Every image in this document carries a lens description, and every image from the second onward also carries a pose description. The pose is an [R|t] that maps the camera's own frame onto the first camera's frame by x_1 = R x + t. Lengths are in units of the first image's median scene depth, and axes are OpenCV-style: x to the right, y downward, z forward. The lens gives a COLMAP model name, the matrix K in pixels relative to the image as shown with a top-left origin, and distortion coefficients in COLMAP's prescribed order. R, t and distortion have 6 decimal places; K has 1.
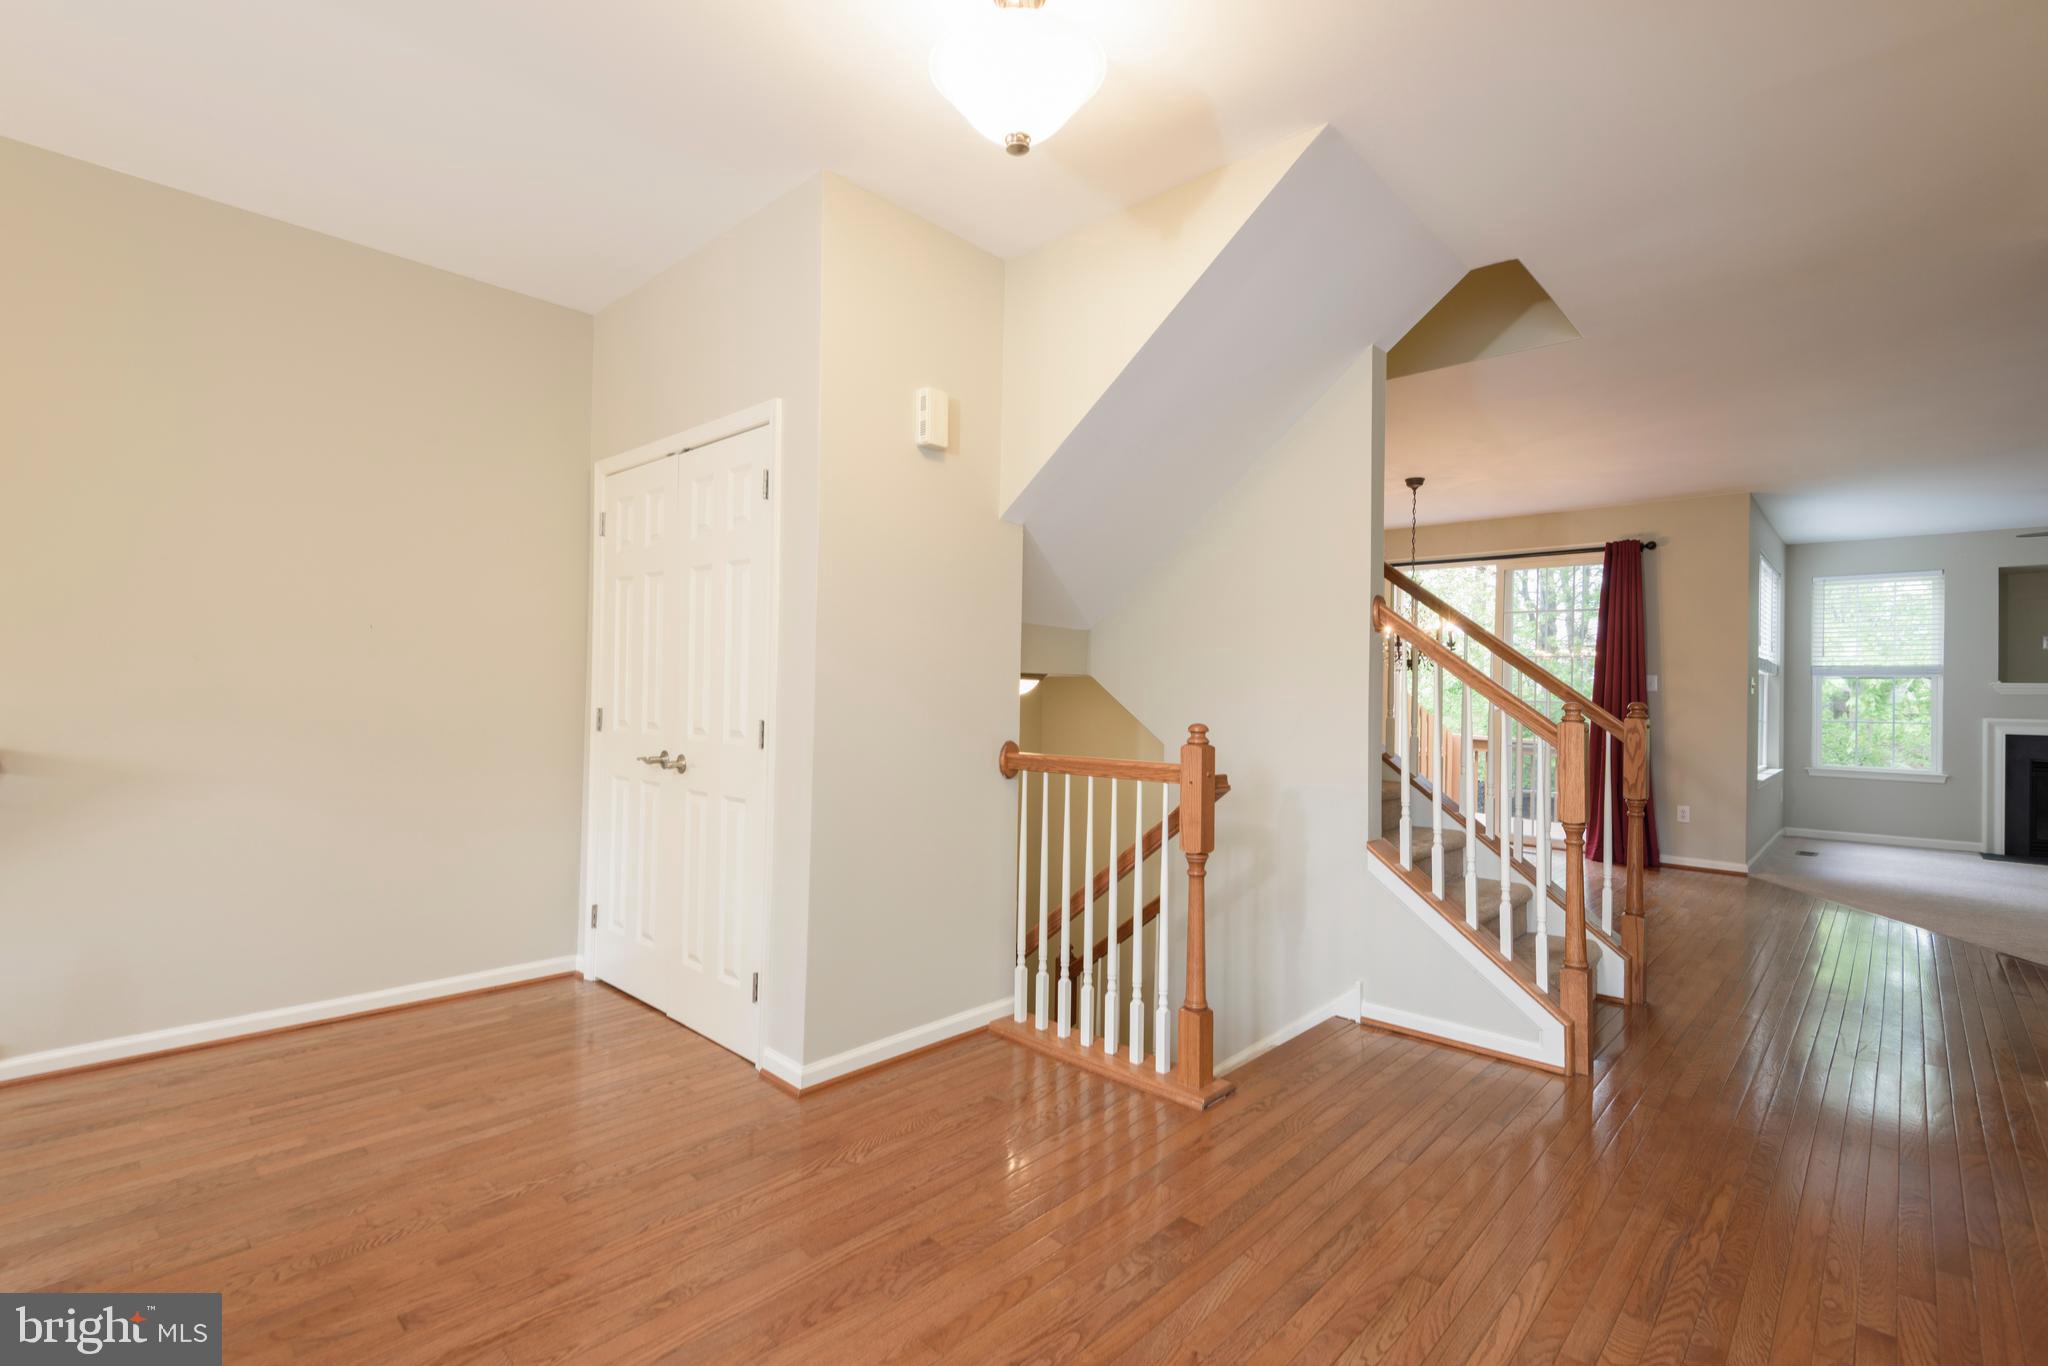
lens RADIAL K [[946.5, 0, 1056.3], [0, 946.5, 686.9], [0, 0, 1]] dist [0.030583, -0.012410]
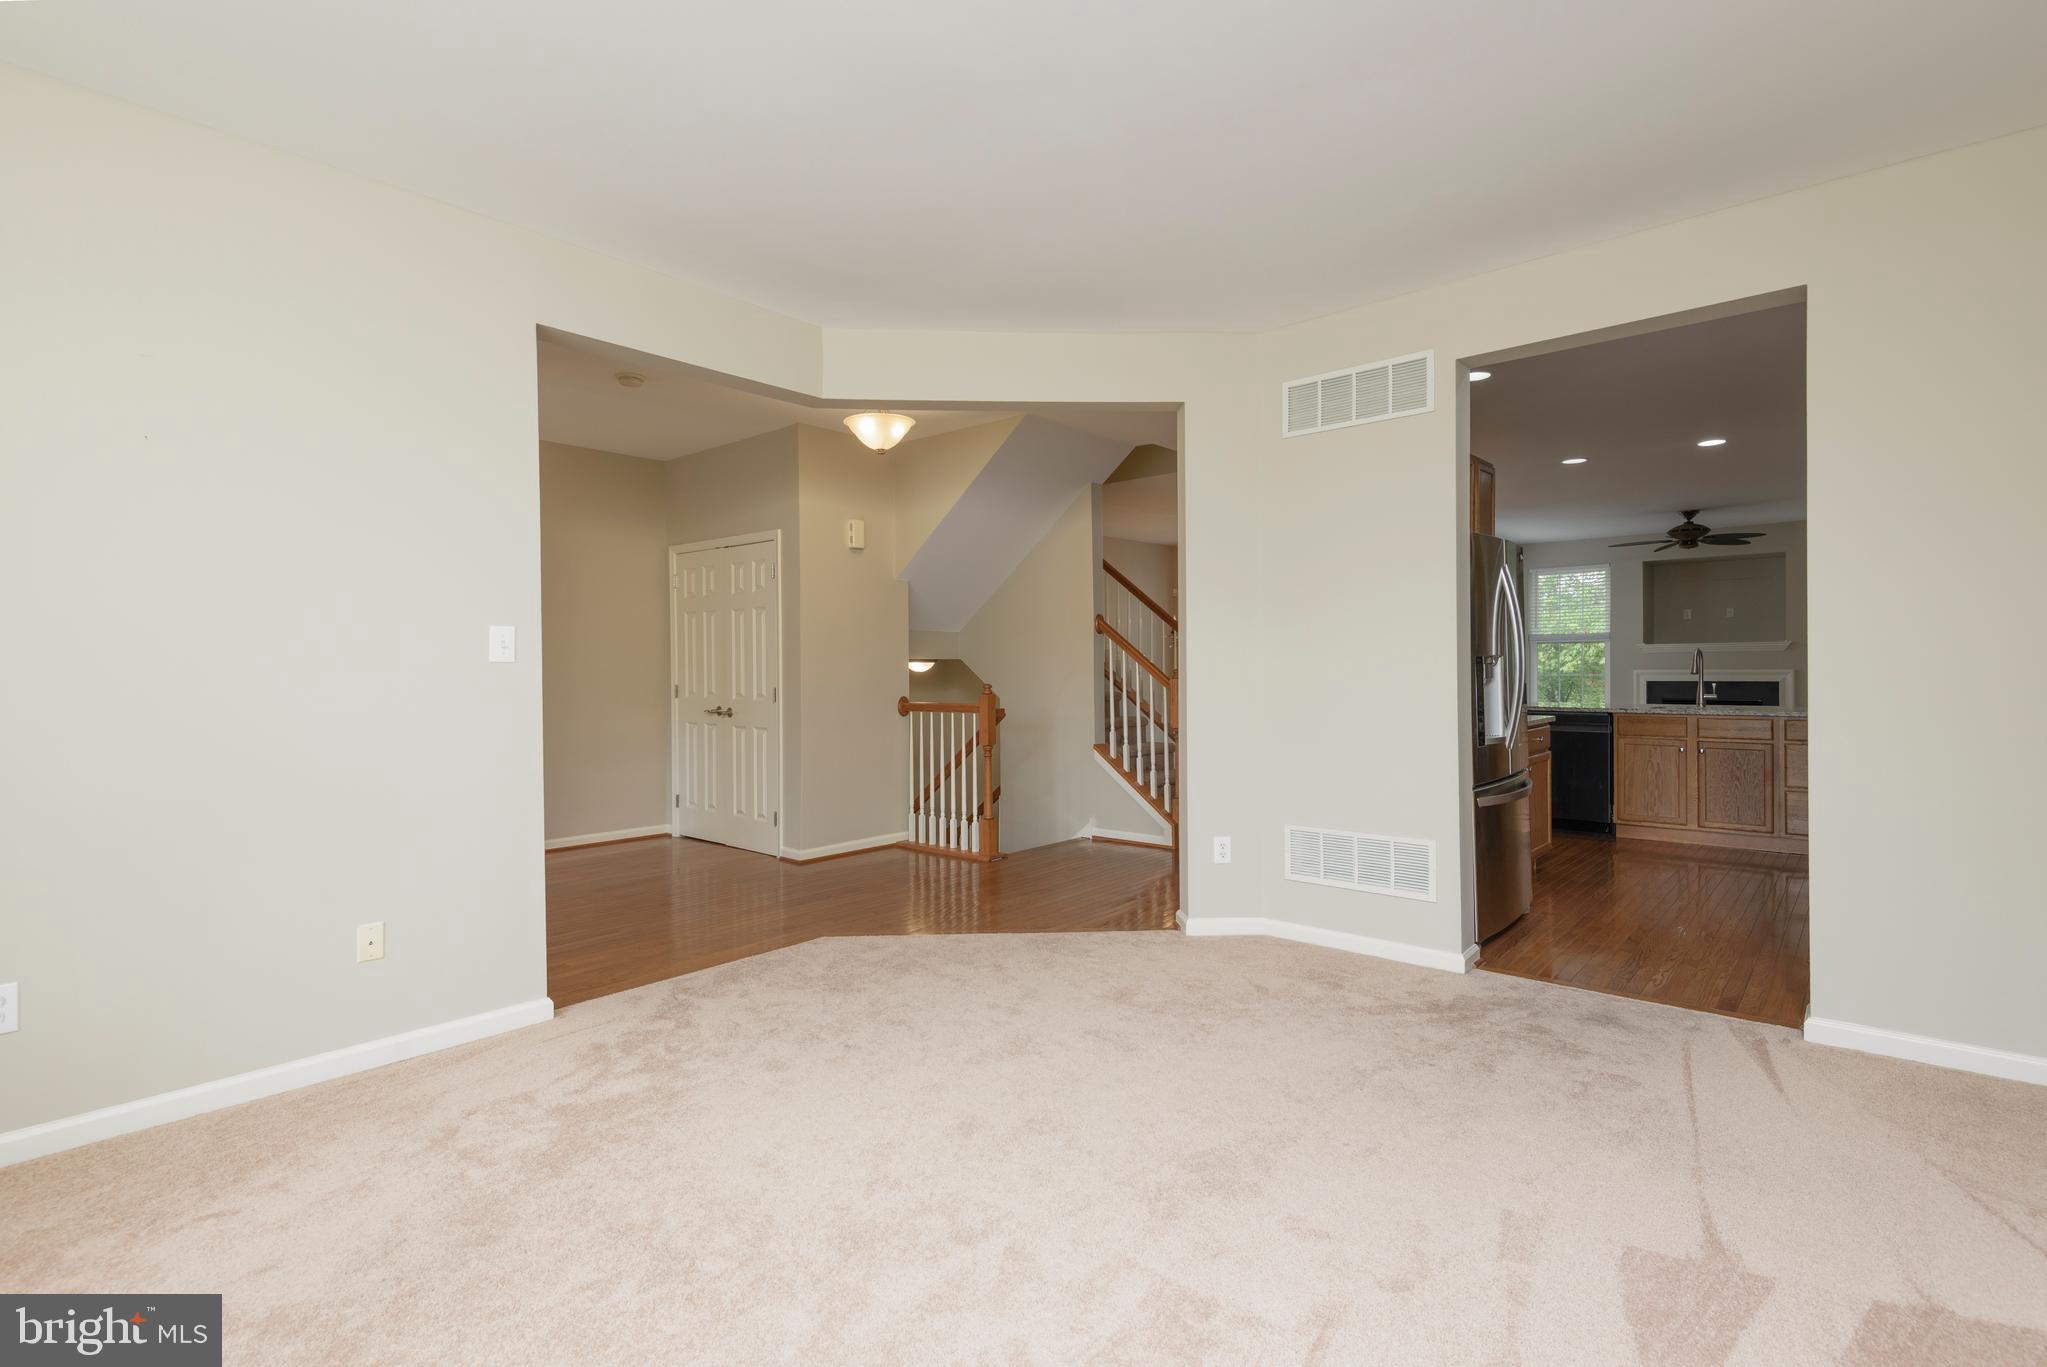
lens RADIAL K [[945.1, 0, 1033.9], [0, 945.1, 665.1], [0, 0, 1]] dist [0.040246, -0.024512]
pose [[0.999569, -0.025213, 0.015062, 0.090942], [0.025140, 0.999671, 0.005030, -0.003786], [-0.015183, -0.004649, 0.999874, -0.440342]]
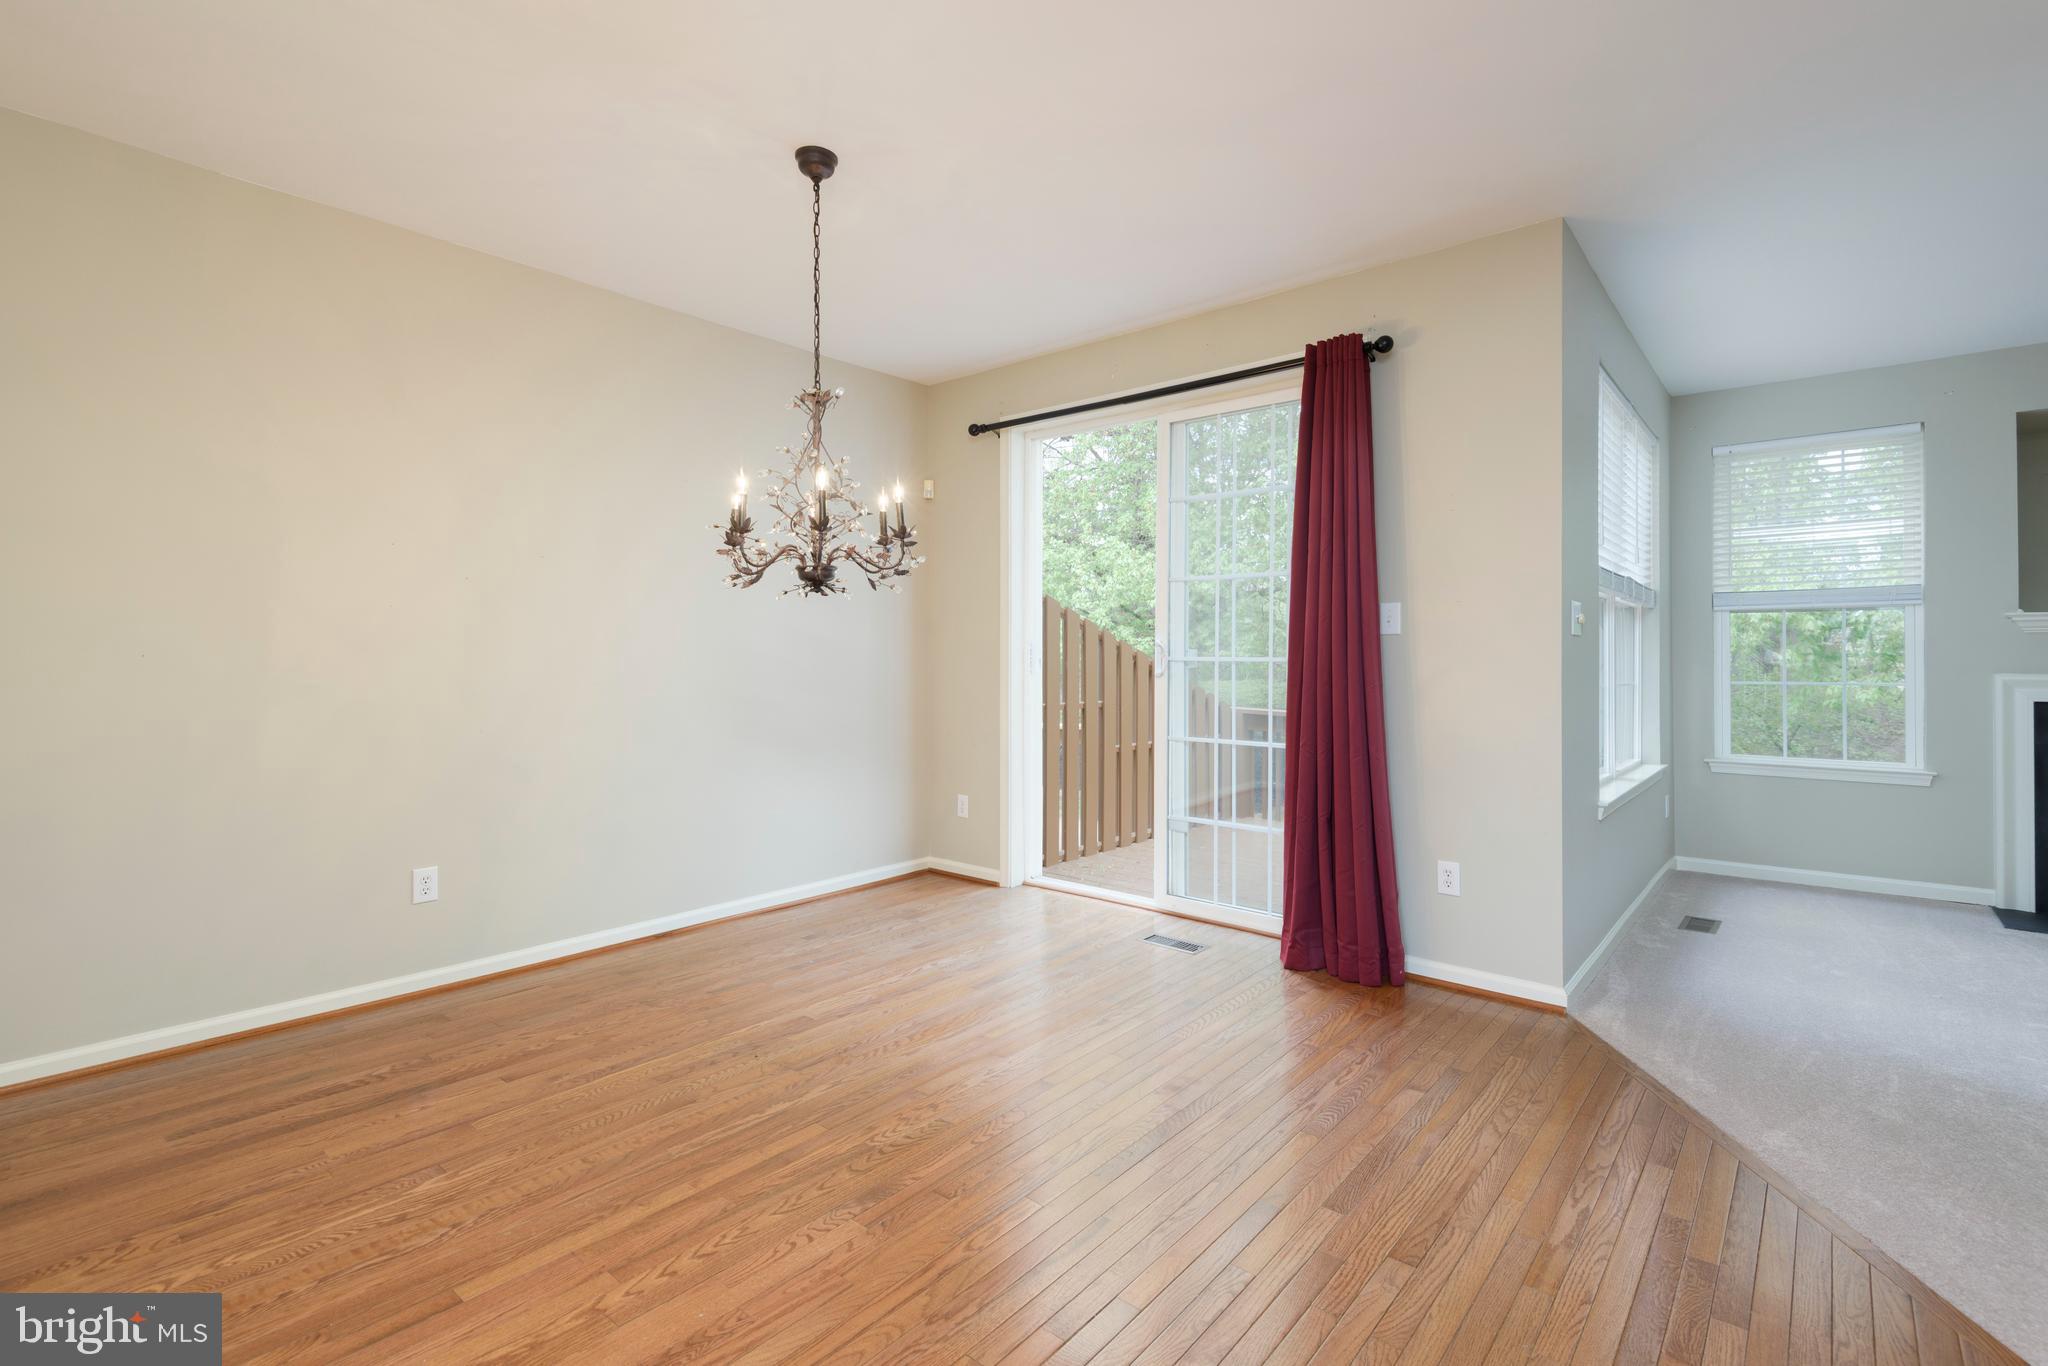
lens RADIAL K [[945.6, 0, 1034.4], [0, 945.6, 664.6], [0, 0, 1]] dist [0.040246, -0.024512]
pose [[0.999487, -0.018310, 0.026270, 0.443484], [0.018064, 0.999791, 0.009598, 0.013317], [-0.026441, -0.009119, 0.999609, 0.525625]]
